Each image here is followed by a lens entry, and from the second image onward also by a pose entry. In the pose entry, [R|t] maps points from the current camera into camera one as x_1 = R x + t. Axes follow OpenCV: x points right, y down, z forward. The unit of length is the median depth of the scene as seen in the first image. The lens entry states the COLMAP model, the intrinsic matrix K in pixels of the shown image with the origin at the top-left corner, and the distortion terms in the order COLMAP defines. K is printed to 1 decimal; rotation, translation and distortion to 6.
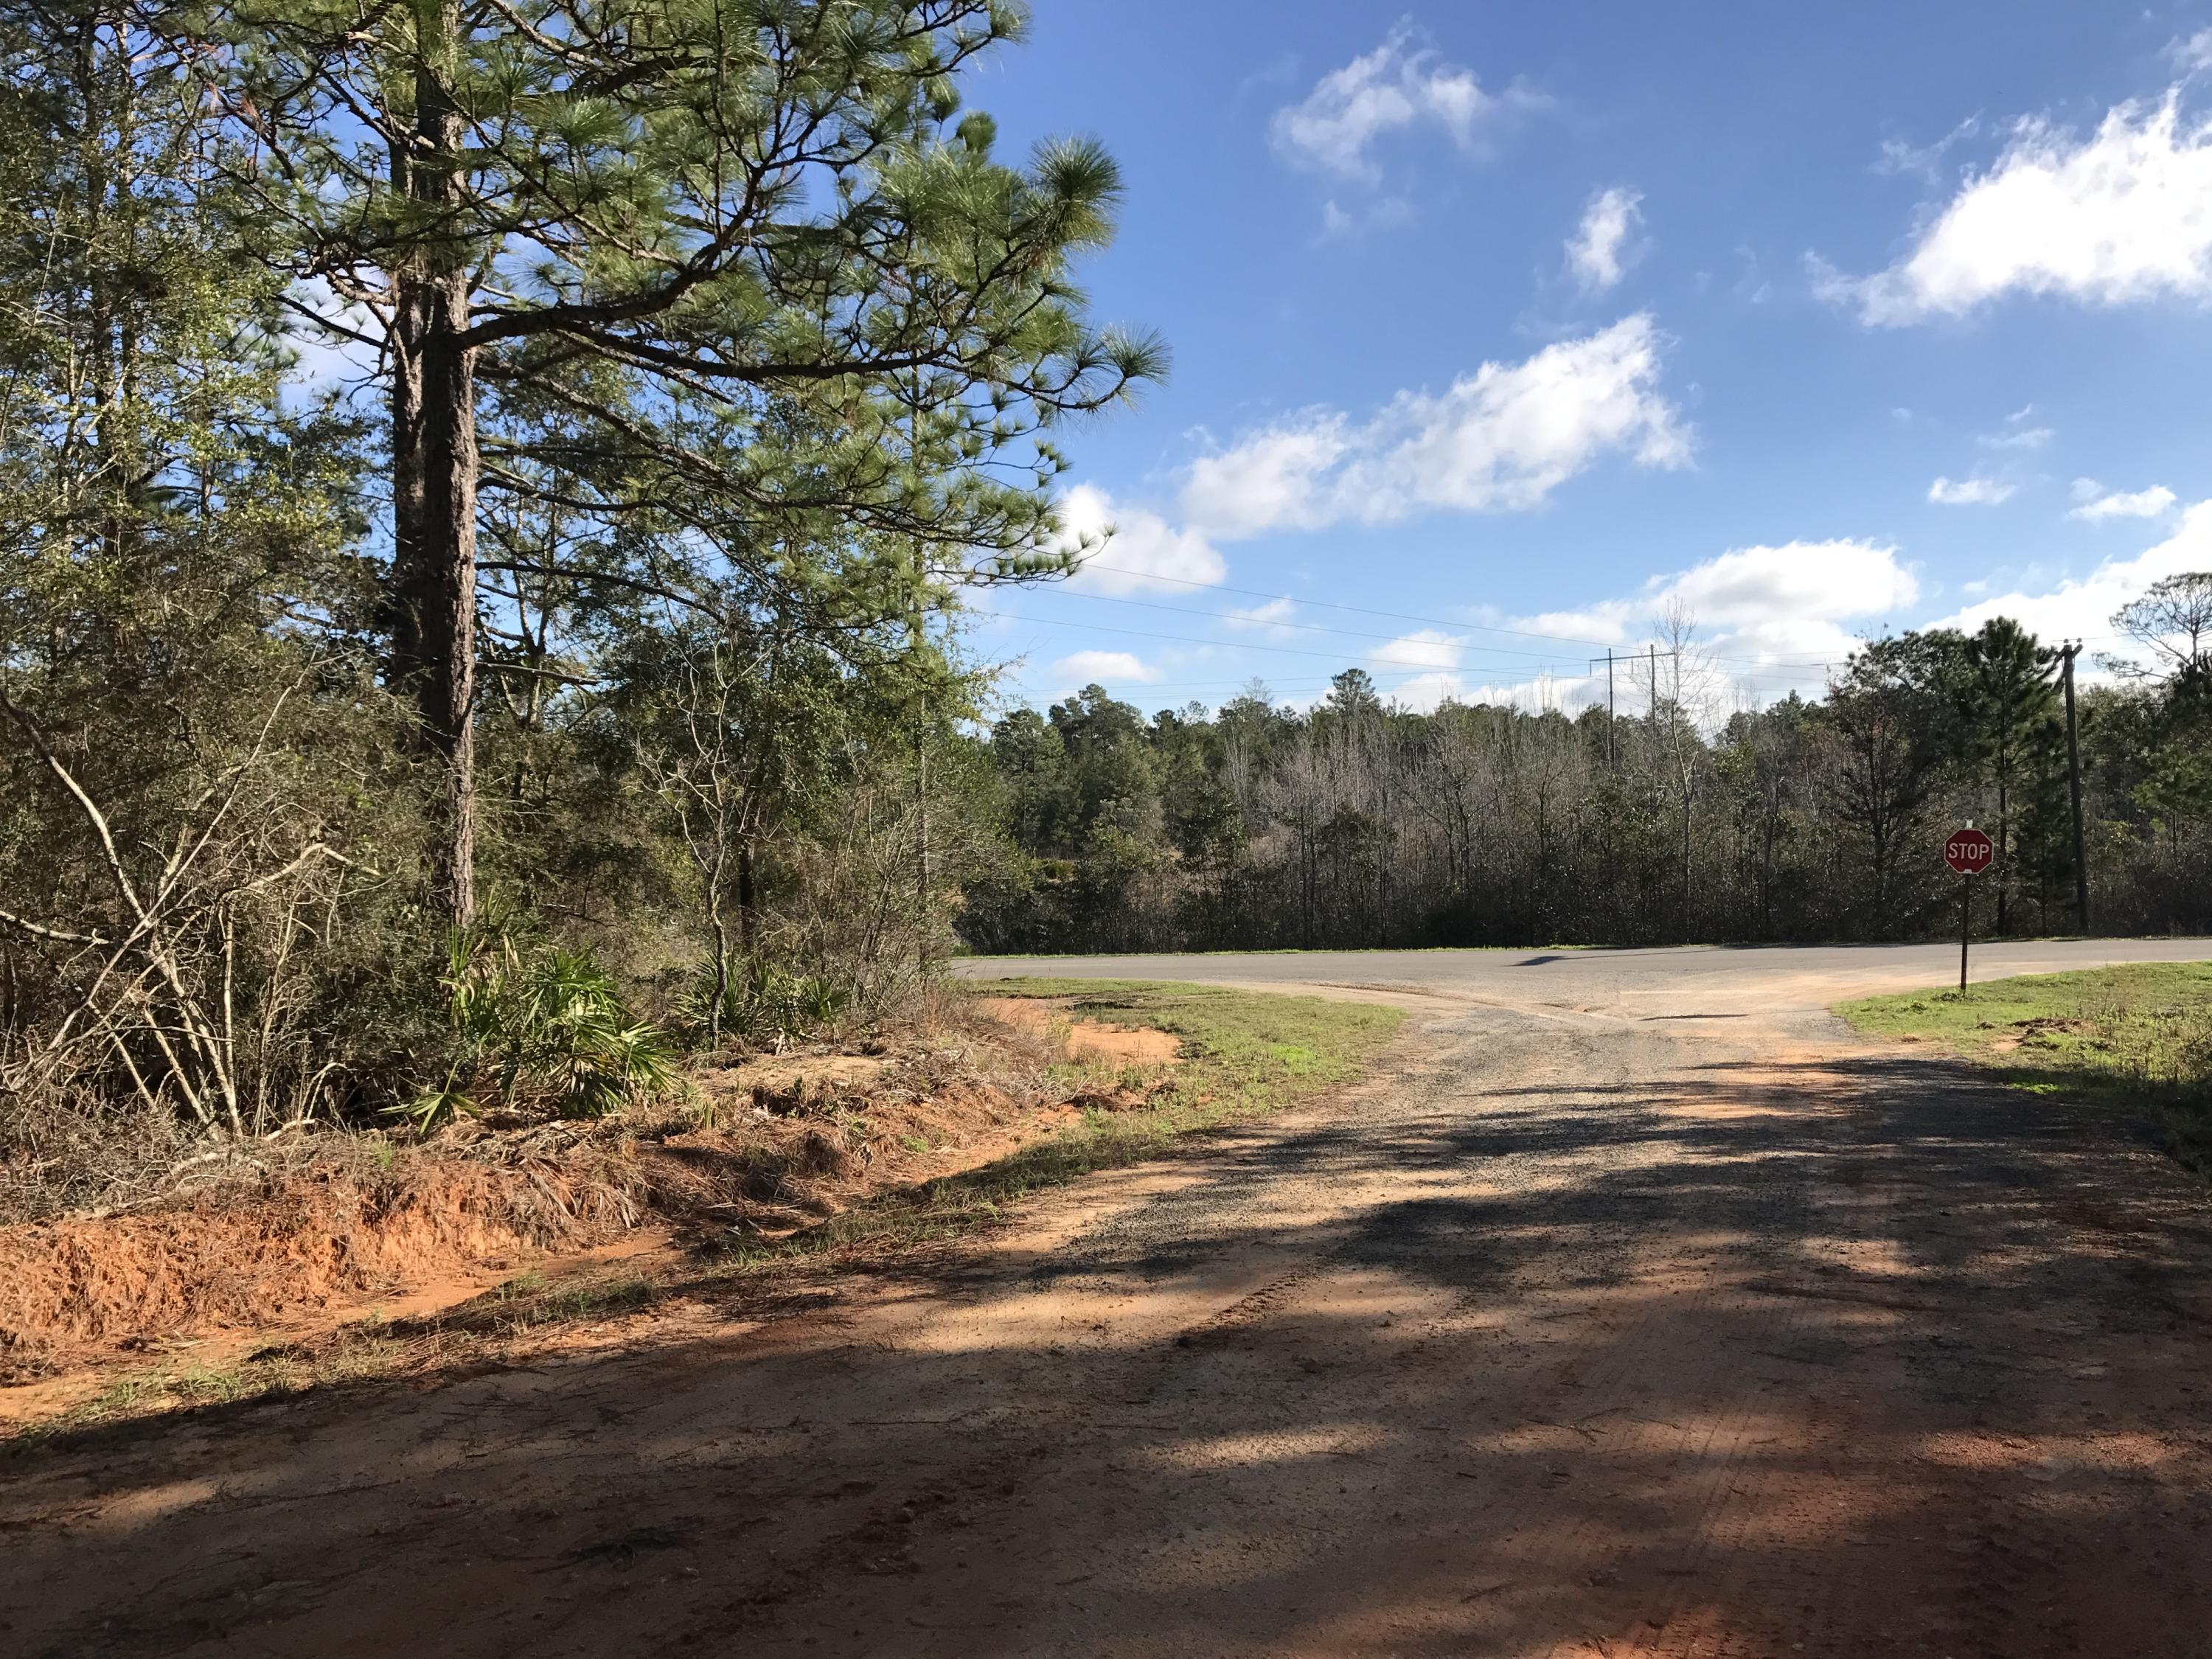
lens RADIAL K [[1765.5, 0, 1106.0], [0, 1765.5, 829.5], [0, 0, 1]] dist [0.075868, -0.093696]
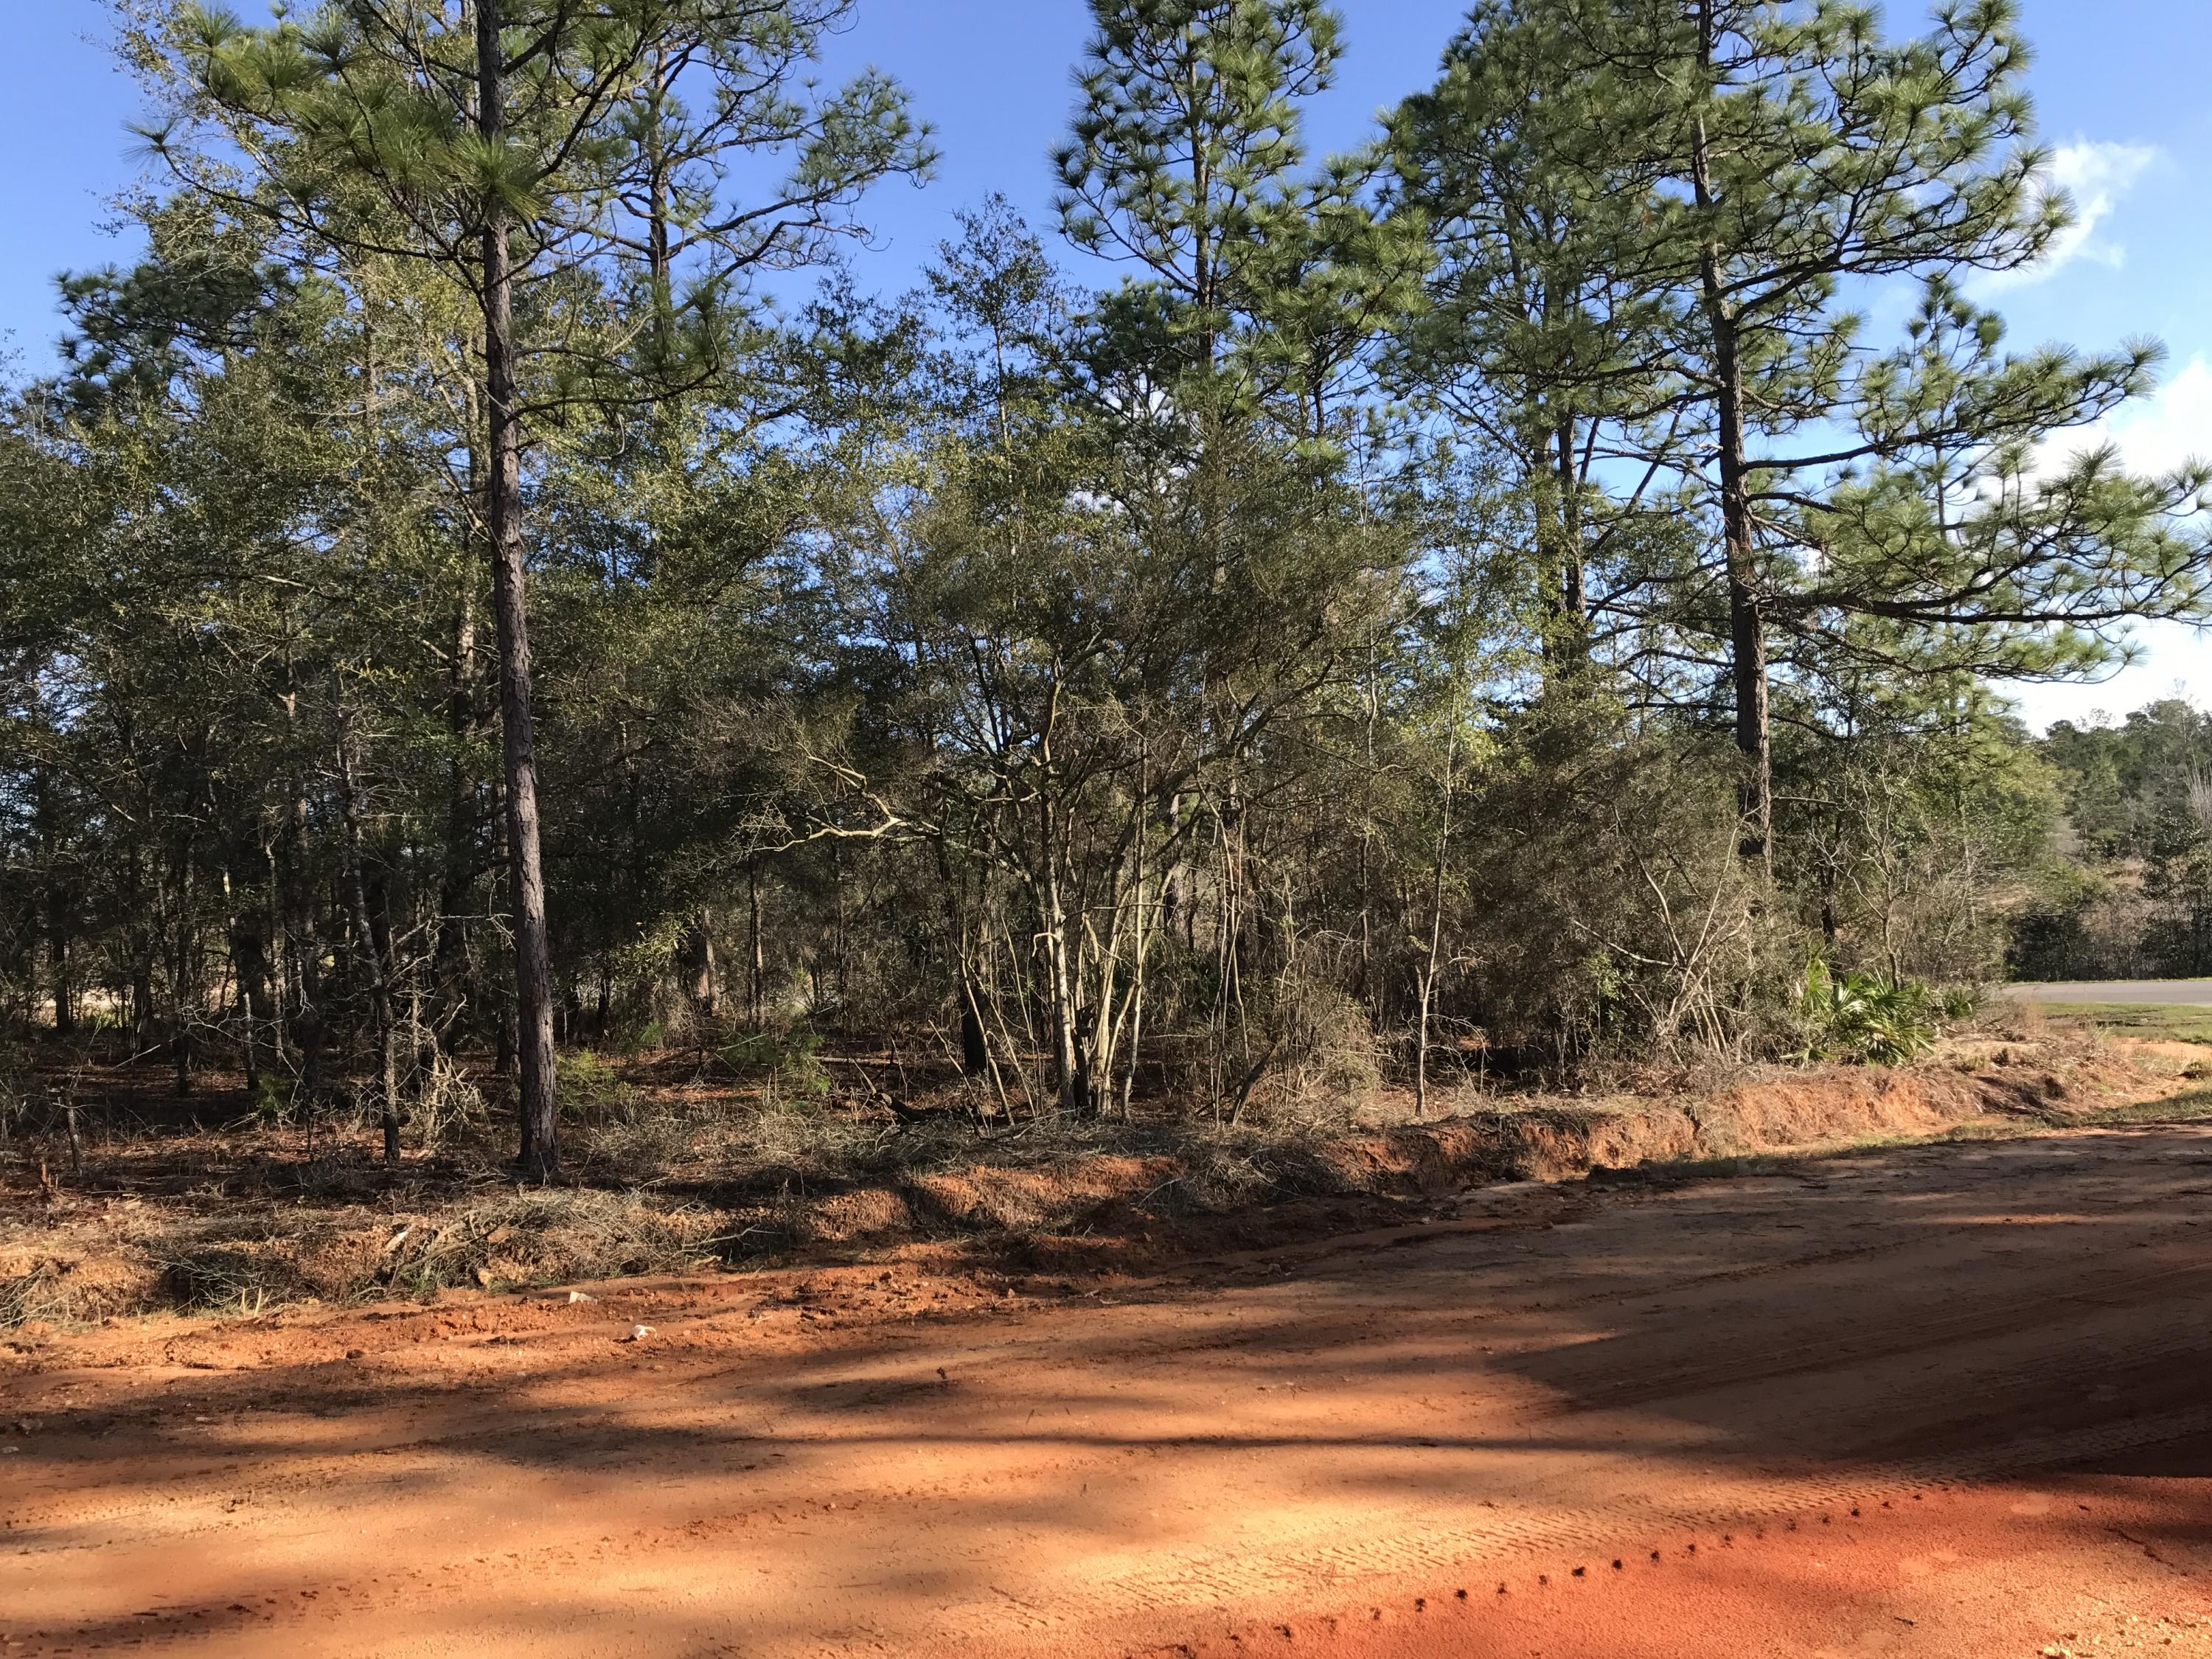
lens RADIAL K [[1765.5, 0, 1106.0], [0, 1765.5, 829.5], [0, 0, 1]] dist [0.075868, -0.093696]
pose [[0.899483, -0.056296, -0.433315, -0.063953], [0.045943, 0.998354, -0.034338, -0.011601], [0.434534, 0.010978, 0.900588, -0.258074]]
